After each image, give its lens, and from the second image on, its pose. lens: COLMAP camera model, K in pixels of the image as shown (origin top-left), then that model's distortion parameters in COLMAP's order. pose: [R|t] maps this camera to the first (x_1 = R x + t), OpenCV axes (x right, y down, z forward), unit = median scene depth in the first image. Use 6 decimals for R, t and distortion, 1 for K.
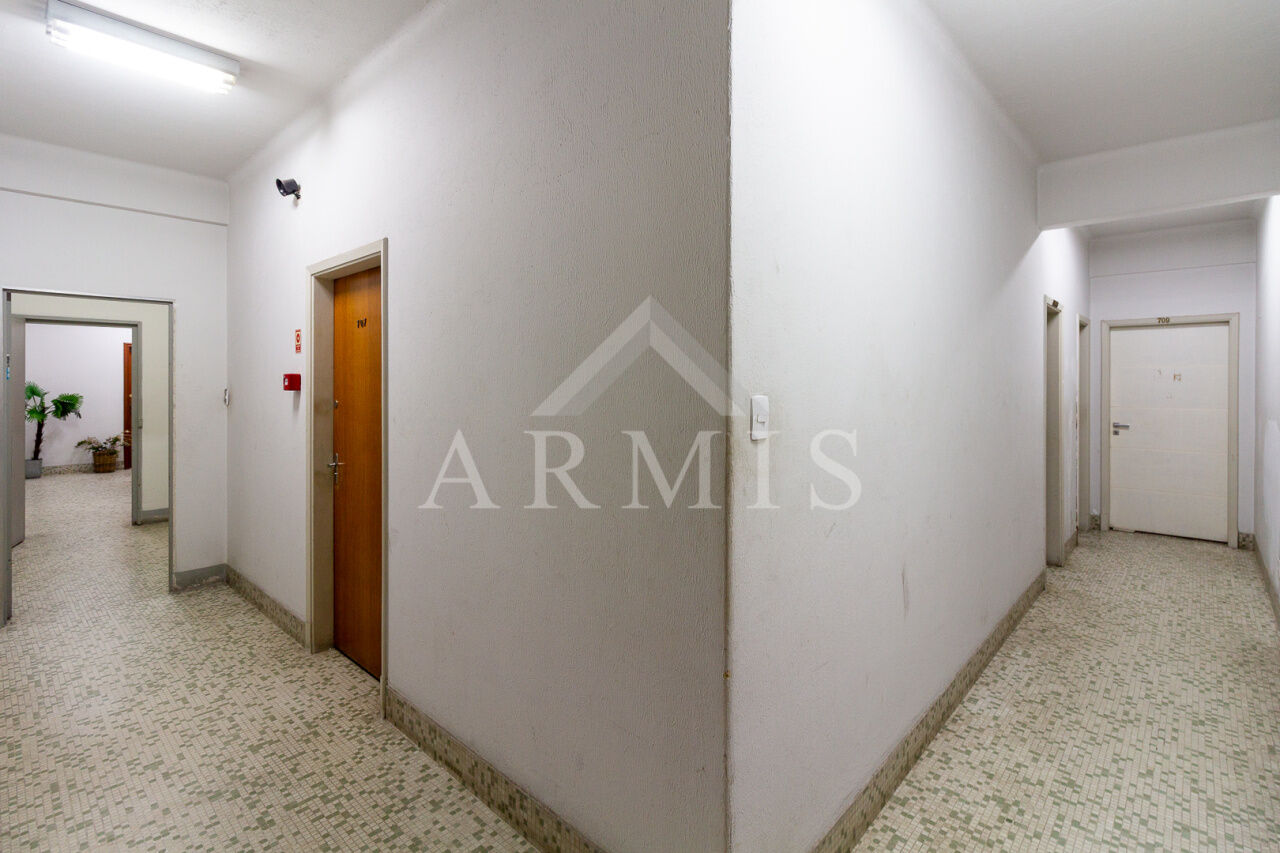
lens RADIAL K [[569.4, 0, 615.3], [0, 569.4, 388.5], [0, 0, 1]] dist [0.003924, -0.000393]
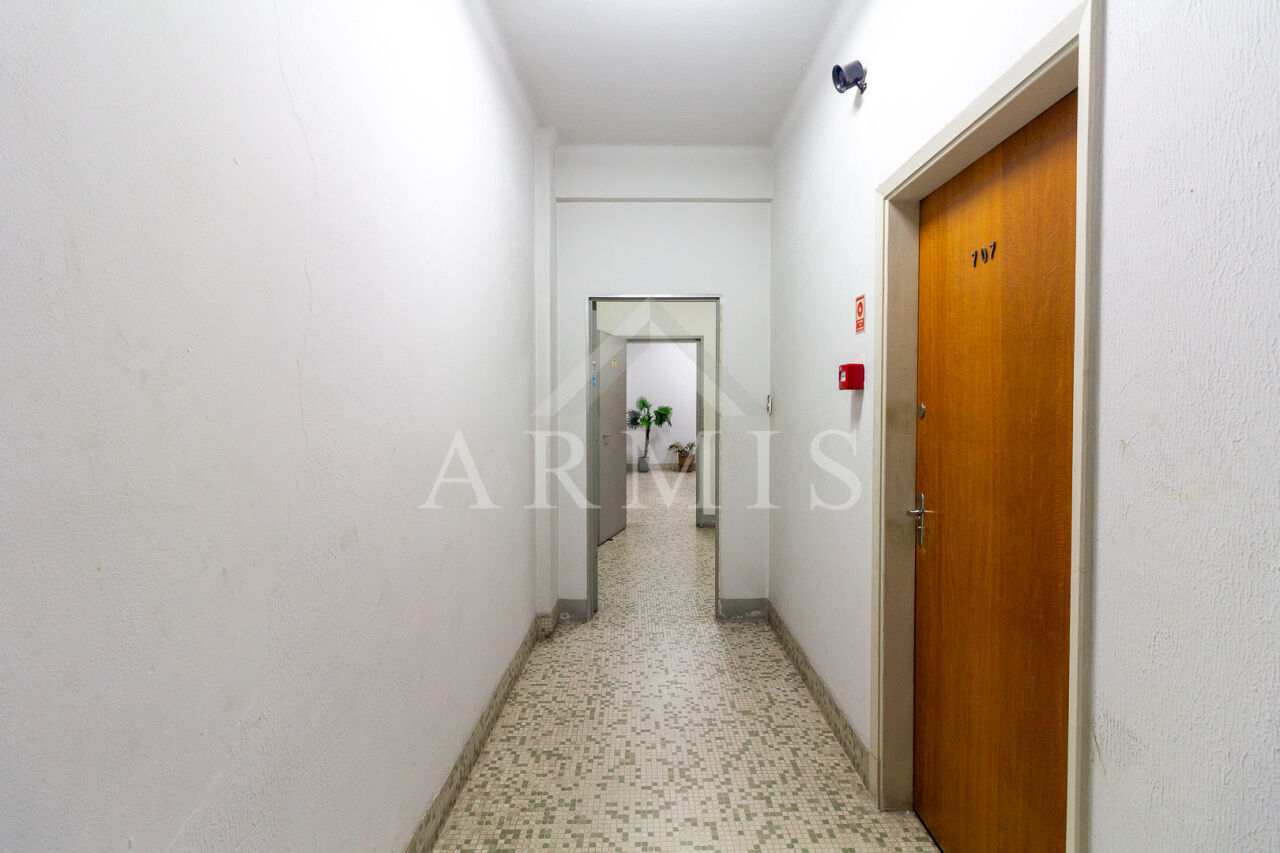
lens RADIAL K [[604.8, 0, 649.1], [0, 604.8, 412.5], [0, 0, 1]] dist [0.000115, 0.000529]
pose [[0.697922, 0.012430, -0.716066, -0.227212], [-0.002484, 0.999885, 0.014936, 0.019501], [0.716169, -0.008645, 0.697873, 0.342481]]
